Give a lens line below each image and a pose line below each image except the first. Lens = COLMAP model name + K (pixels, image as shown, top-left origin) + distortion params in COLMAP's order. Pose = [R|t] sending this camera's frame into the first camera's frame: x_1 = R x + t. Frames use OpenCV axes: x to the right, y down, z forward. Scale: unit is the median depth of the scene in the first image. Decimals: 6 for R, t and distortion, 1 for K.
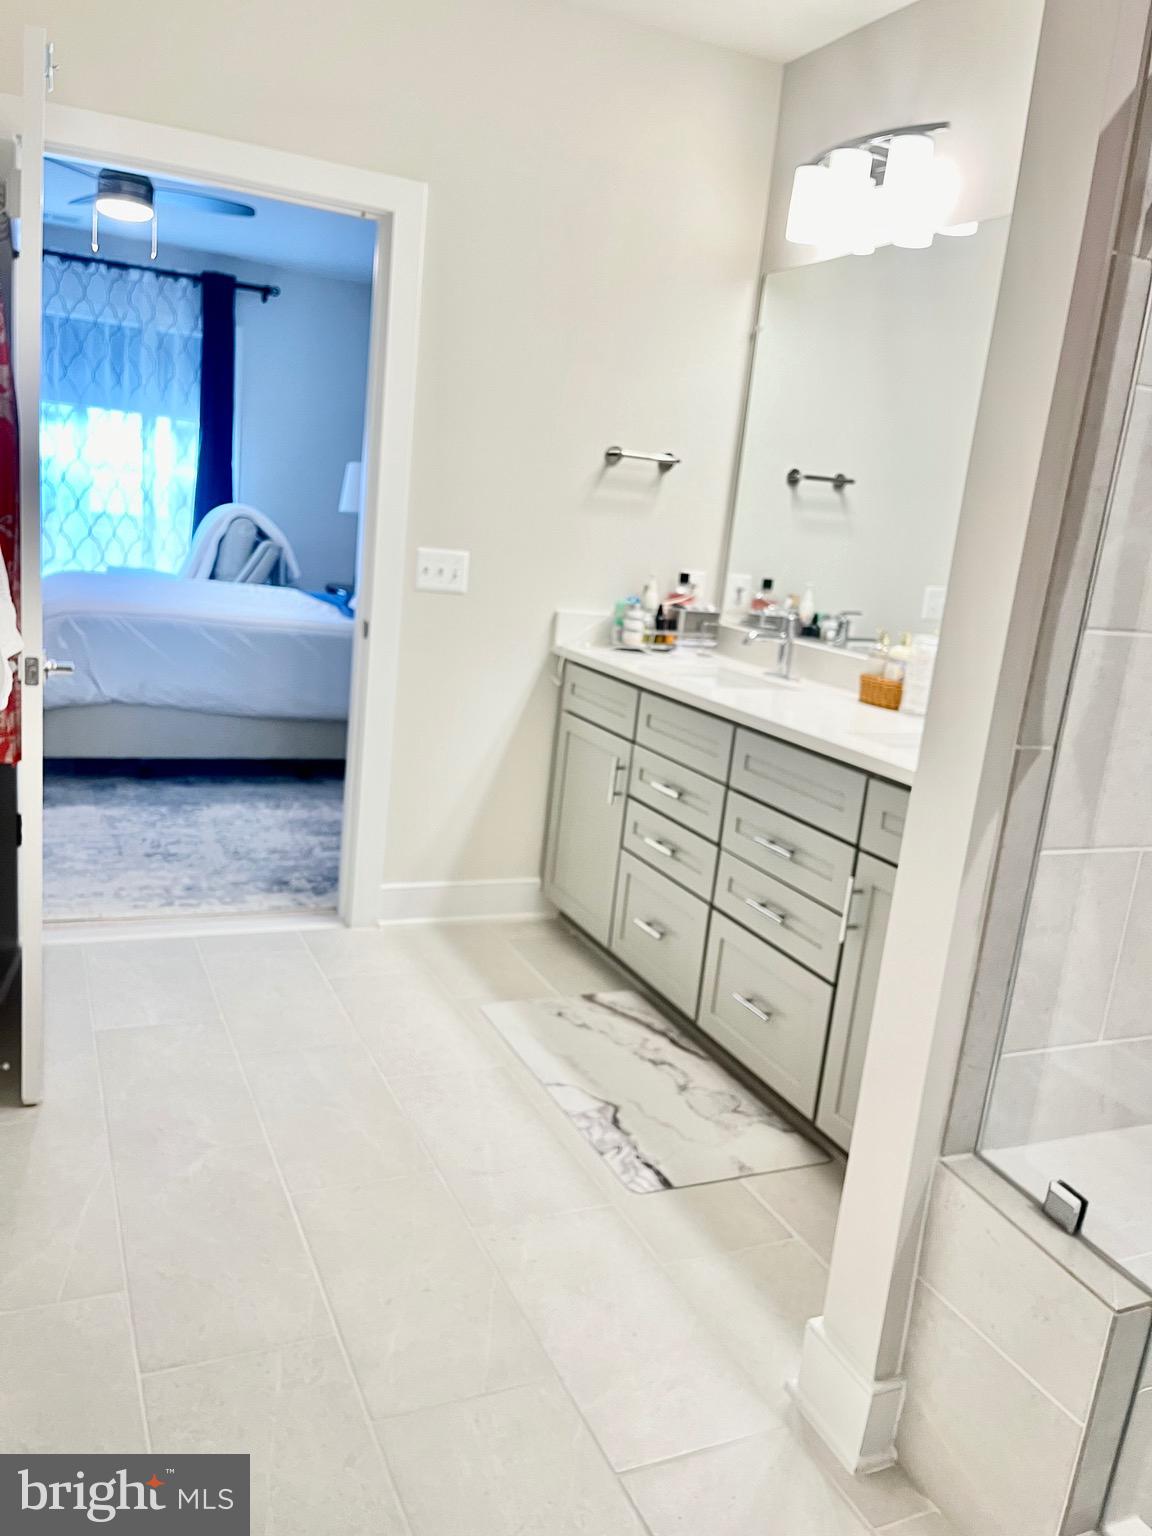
lens RADIAL K [[1186.7, 0, 576.0], [0, 1186.7, 768.0], [0, 0, 1]] dist [-0.114158, 0.339889]
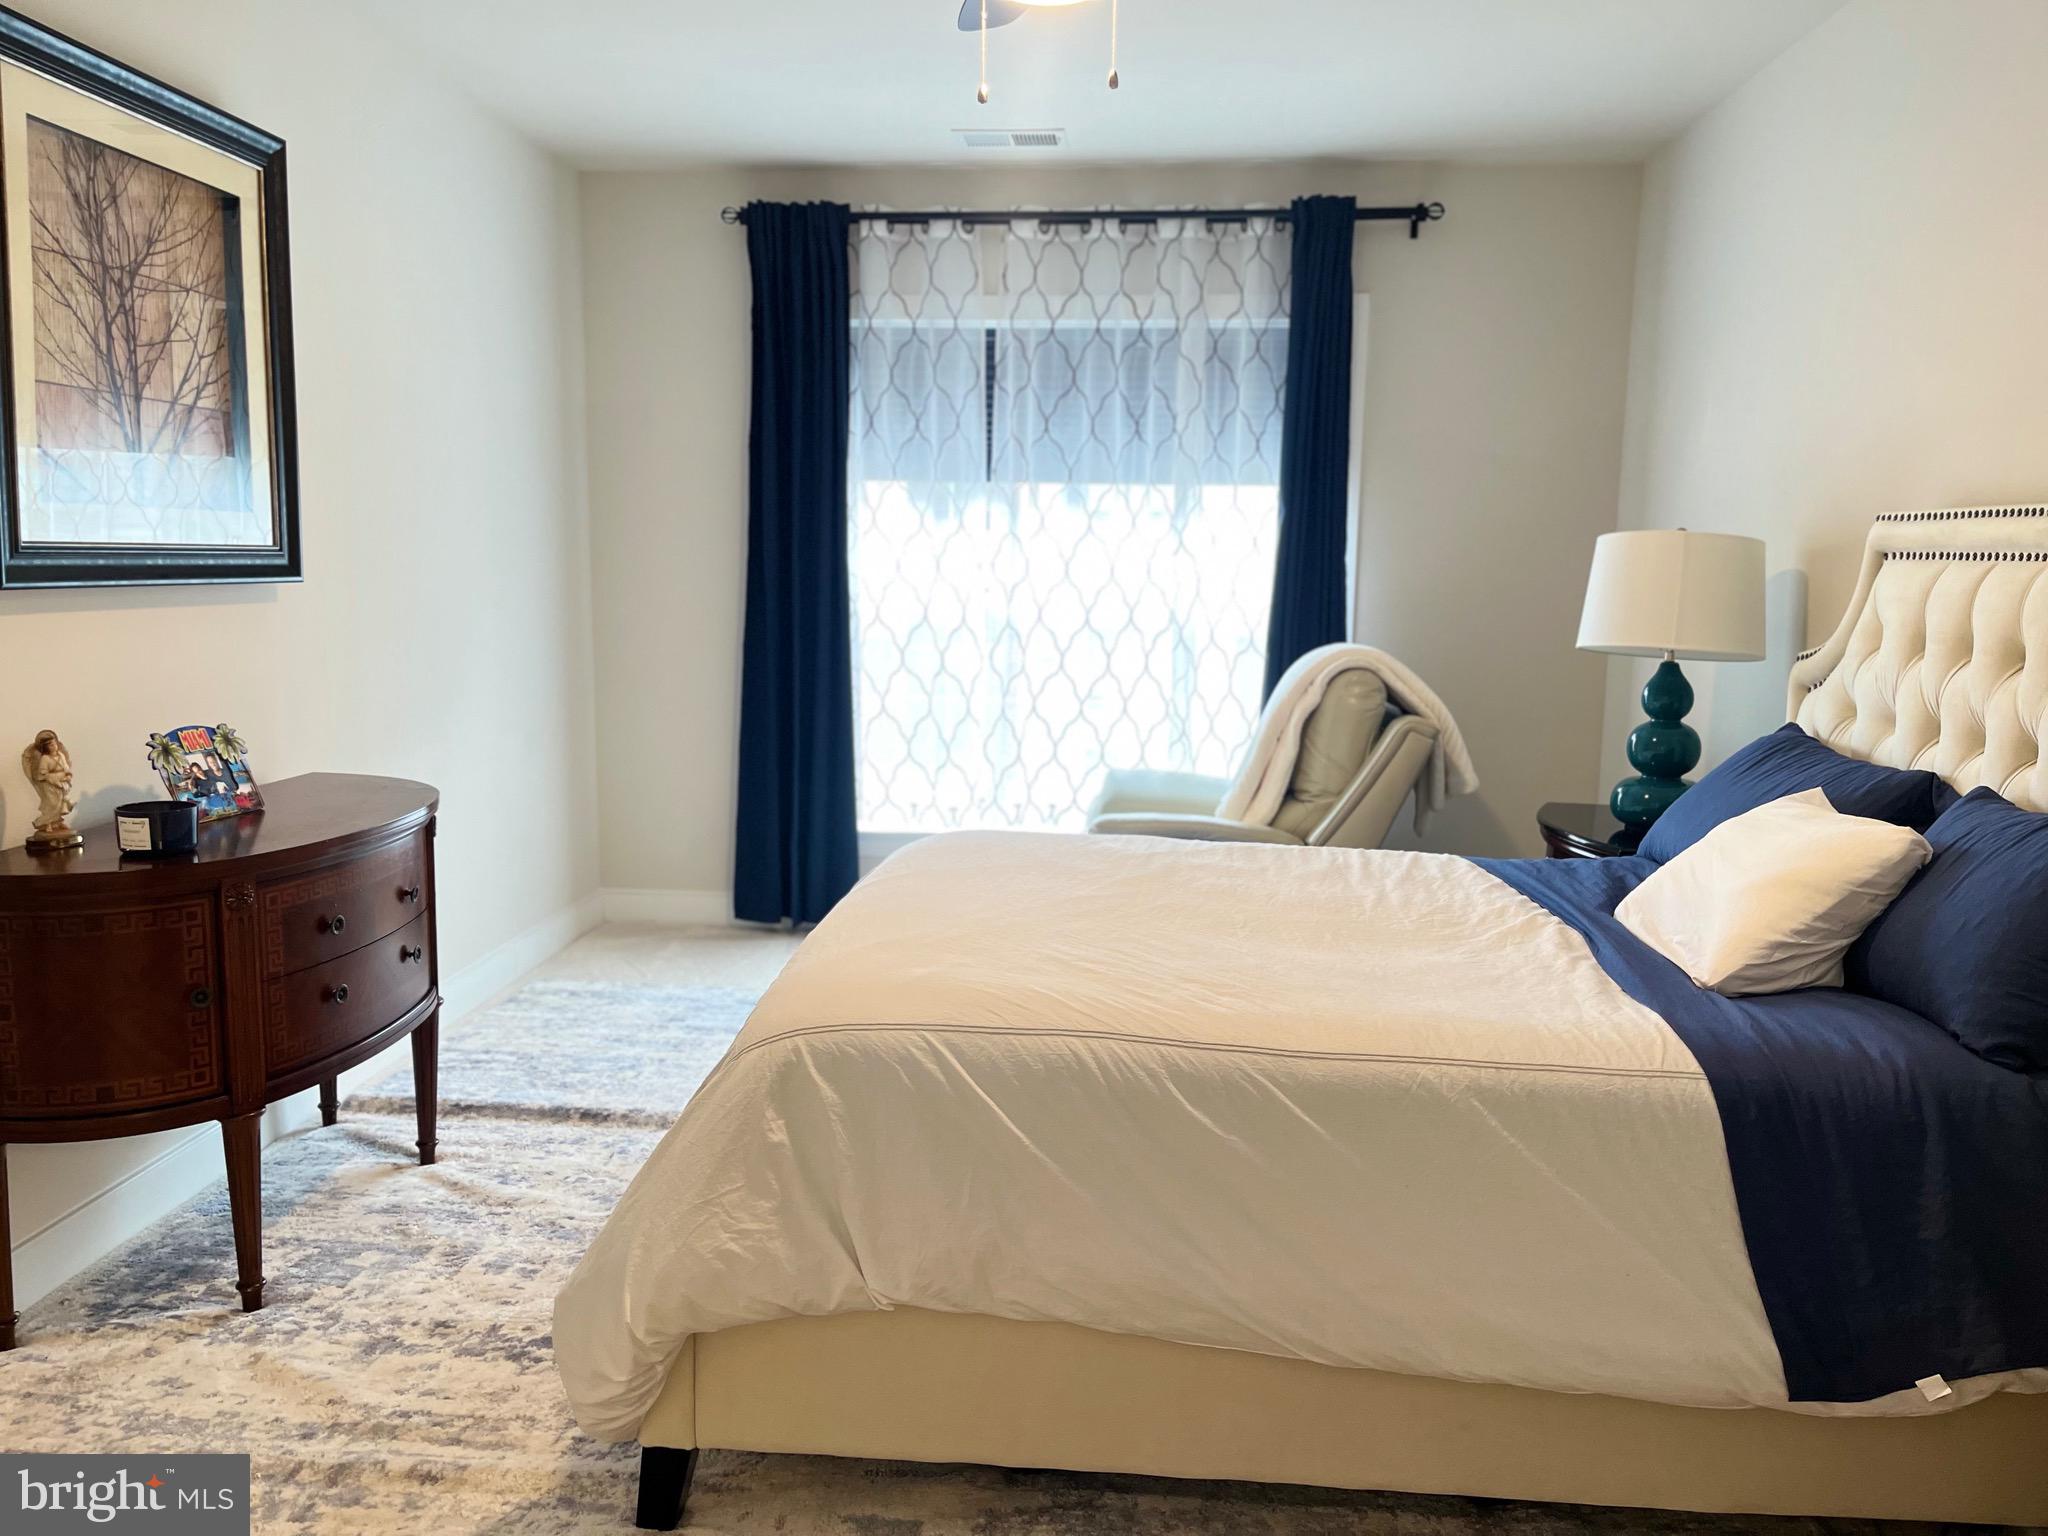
lens RADIAL K [[1535.5, 0, 1024.0], [0, 1535.5, 768.0], [0, 0, 1]] dist [0.122248, -0.171272]
pose [[0.869563, -0.017983, -0.493495, -0.088601], [-0.036856, 0.994186, -0.101170, -0.102439], [0.492445, 0.106162, 0.863845, 0.383760]]
